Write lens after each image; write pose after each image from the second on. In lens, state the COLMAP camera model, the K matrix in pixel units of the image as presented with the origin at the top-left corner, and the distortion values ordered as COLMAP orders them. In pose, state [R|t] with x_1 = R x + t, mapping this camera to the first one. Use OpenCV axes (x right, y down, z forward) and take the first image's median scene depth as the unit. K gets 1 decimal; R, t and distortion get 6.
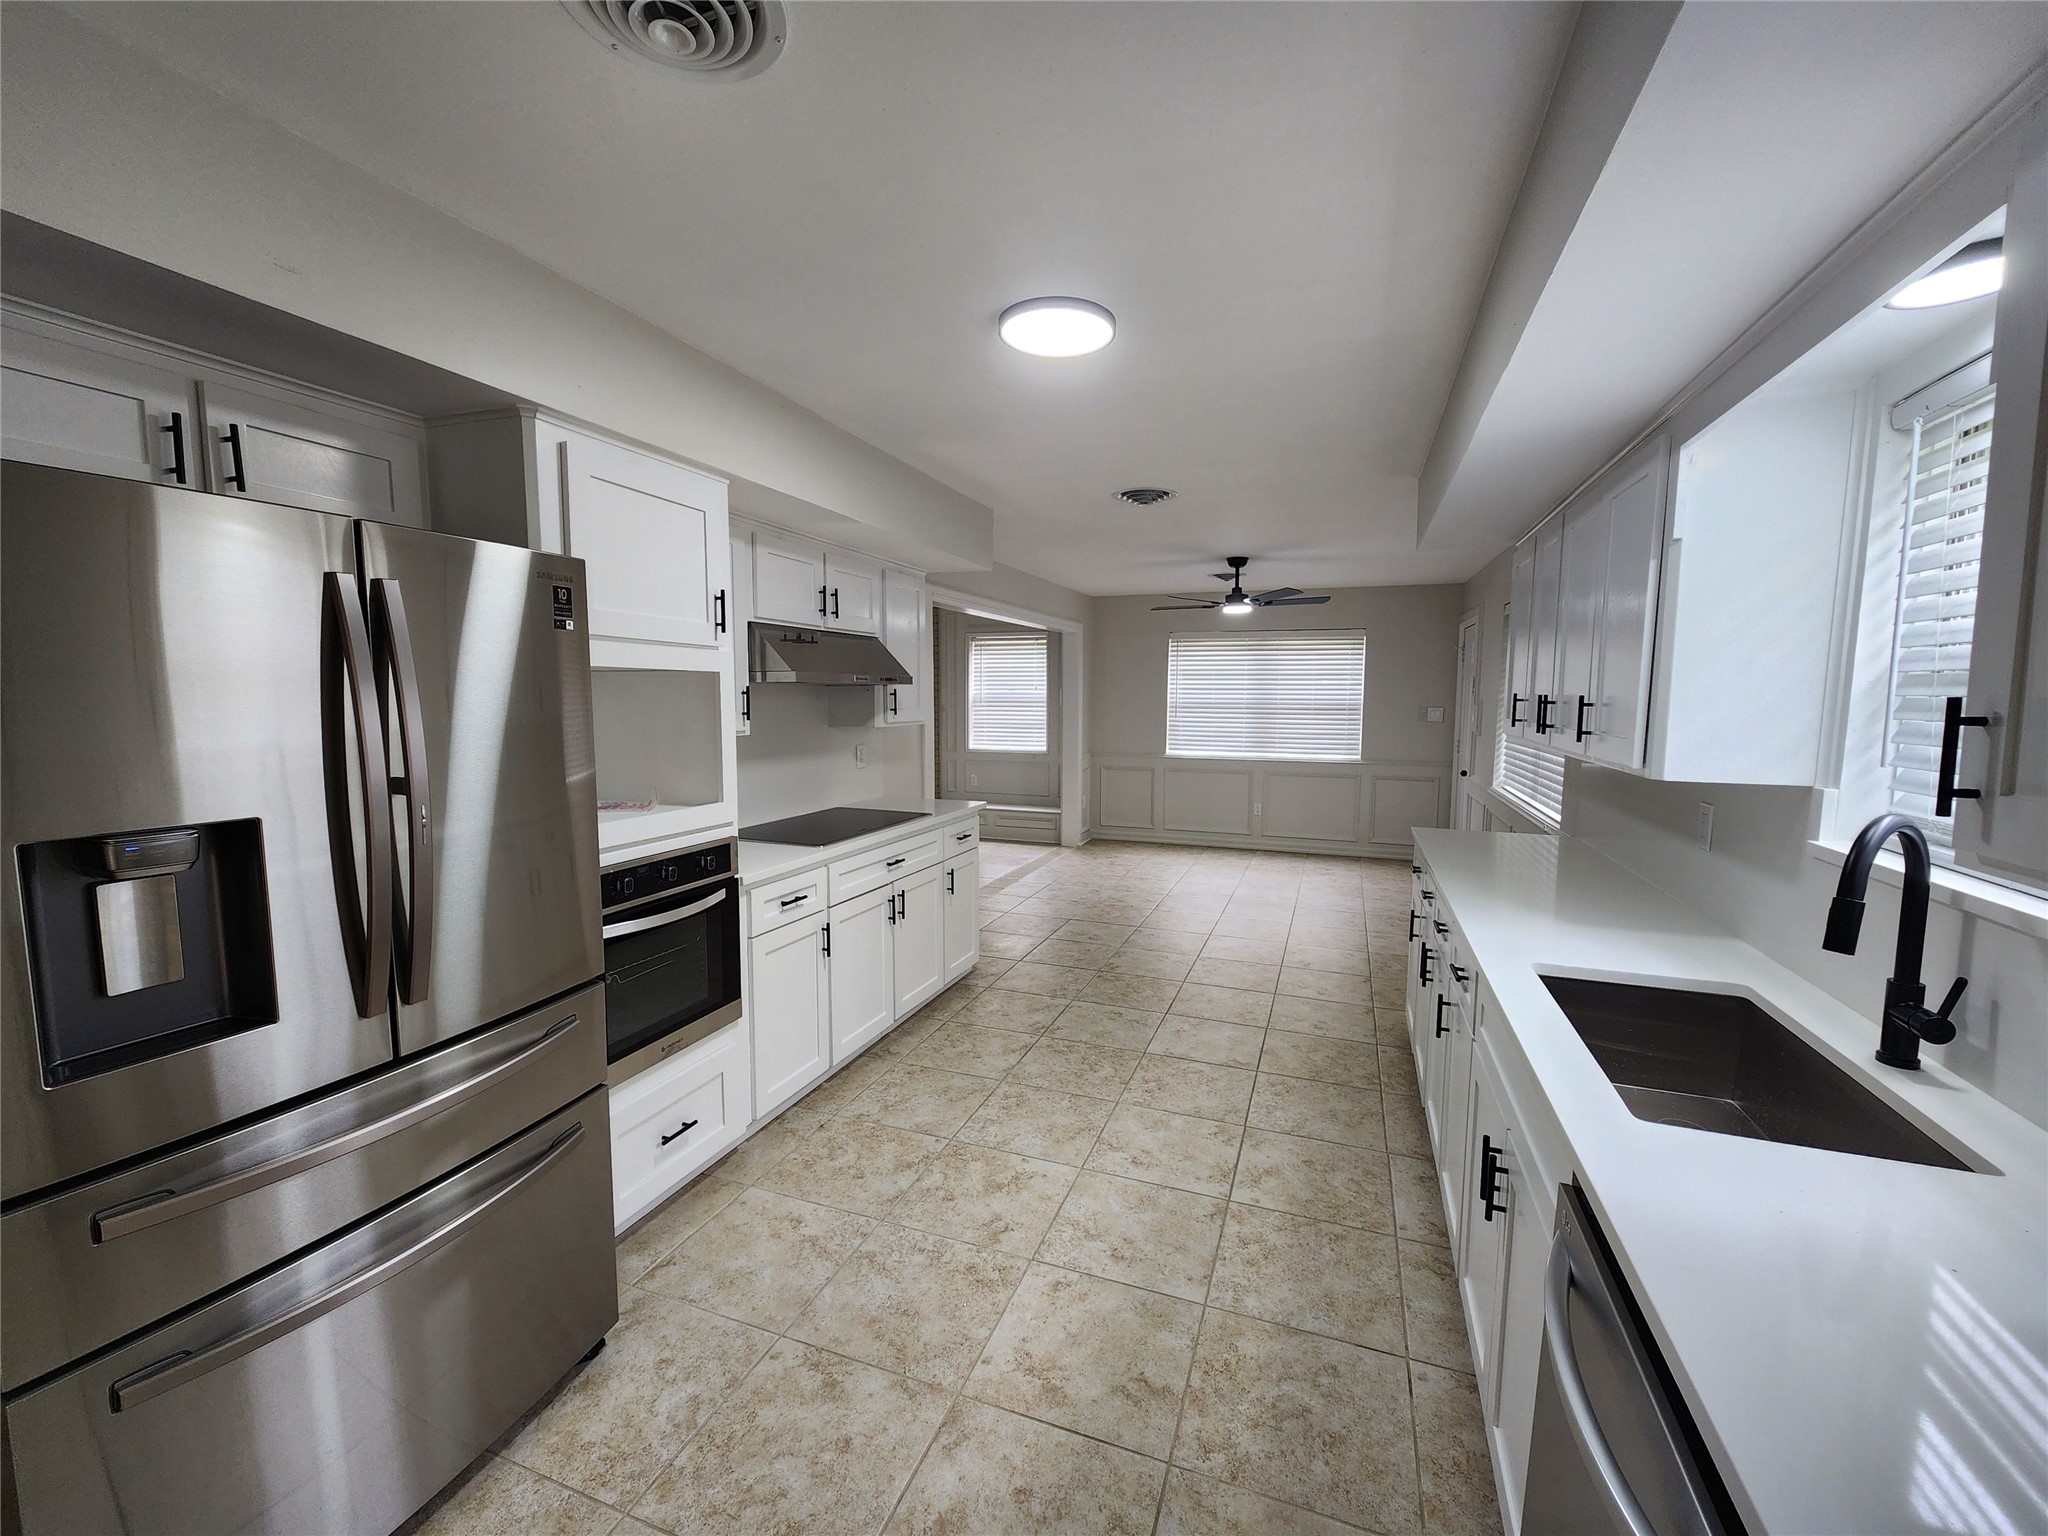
lens RADIAL K [[834.7, 0, 1036.9], [0, 834.7, 771.7], [0, 0, 1]] dist [0.002154, 0.000598]
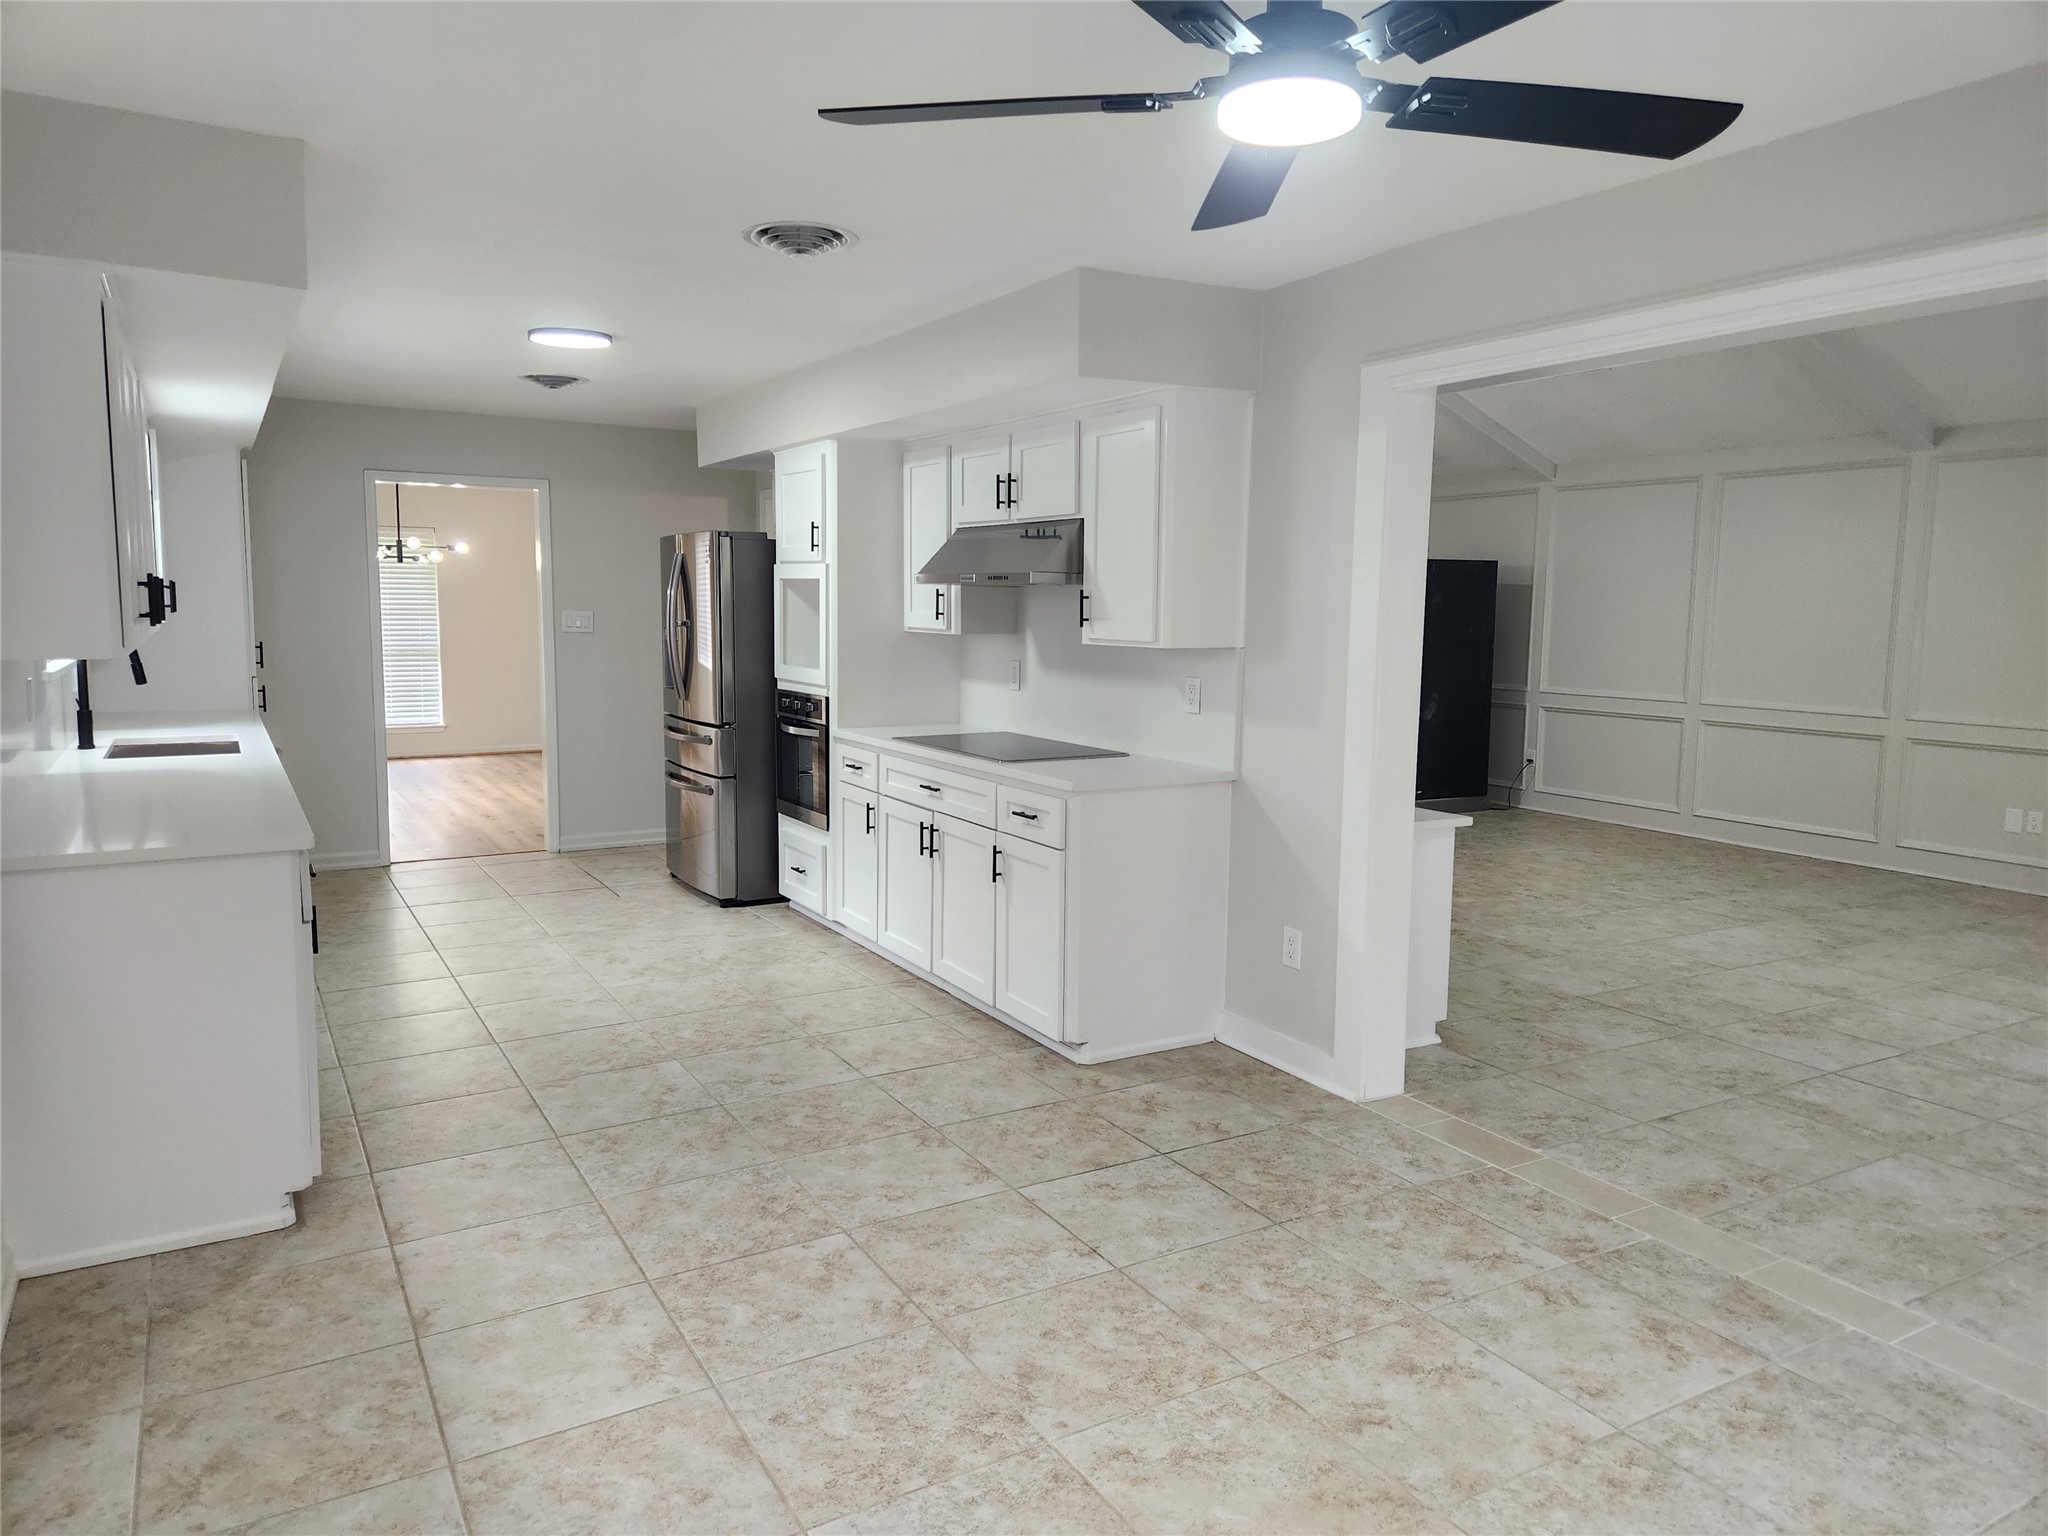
lens RADIAL K [[1381.6, 0, 1031.2], [0, 1381.6, 761.9], [0, 0, 1]] dist [0.010851, -0.007088]
pose [[-0.632764, 0.071320, -0.771053, 0.858664], [-0.096914, 0.980626, 0.170238, -0.170336], [0.768256, 0.182446, -0.613593, 1.934391]]
